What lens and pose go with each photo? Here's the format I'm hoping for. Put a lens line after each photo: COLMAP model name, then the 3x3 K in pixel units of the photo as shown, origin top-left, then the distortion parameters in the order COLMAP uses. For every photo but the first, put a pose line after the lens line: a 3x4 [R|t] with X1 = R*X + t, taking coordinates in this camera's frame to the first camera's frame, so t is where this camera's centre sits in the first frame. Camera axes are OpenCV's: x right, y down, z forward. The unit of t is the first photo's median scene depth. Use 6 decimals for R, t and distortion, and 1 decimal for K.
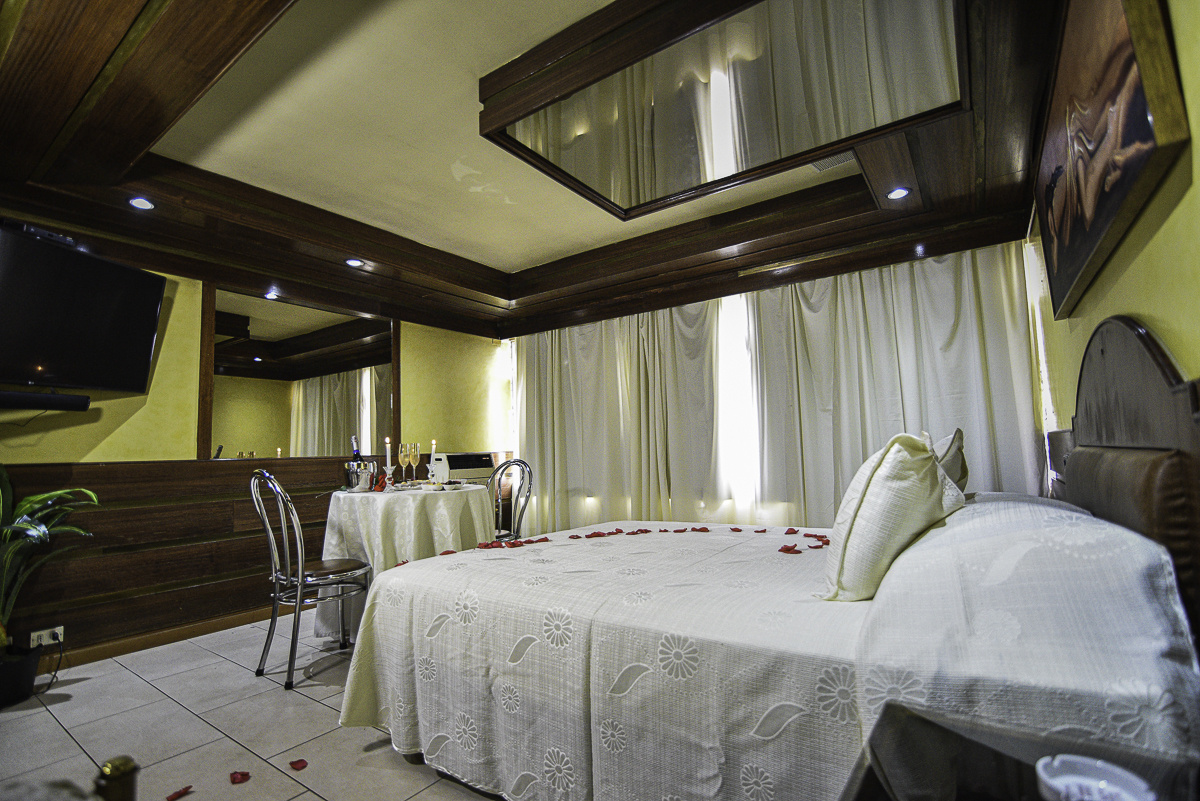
lens RADIAL K [[547.3, 0, 600.0], [0, 547.3, 400.5], [0, 0, 1]] dist [-0.017387, 0.000308]
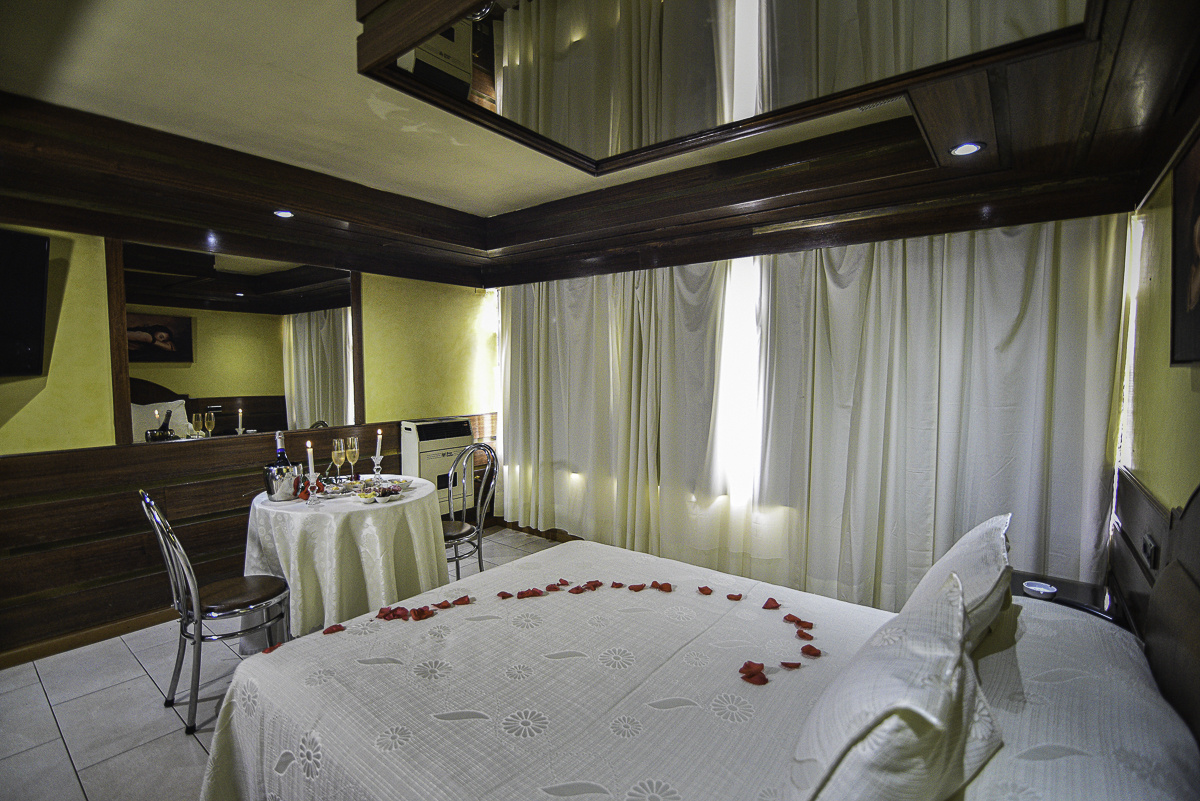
lens RADIAL K [[547.3, 0, 600.0], [0, 547.3, 400.5], [0, 0, 1]] dist [-0.017387, 0.000308]
pose [[0.997977, 0.038877, -0.050304, 0.081695], [-0.030527, 0.987088, 0.157243, -0.110917], [0.055767, -0.155390, 0.986278, 0.154330]]
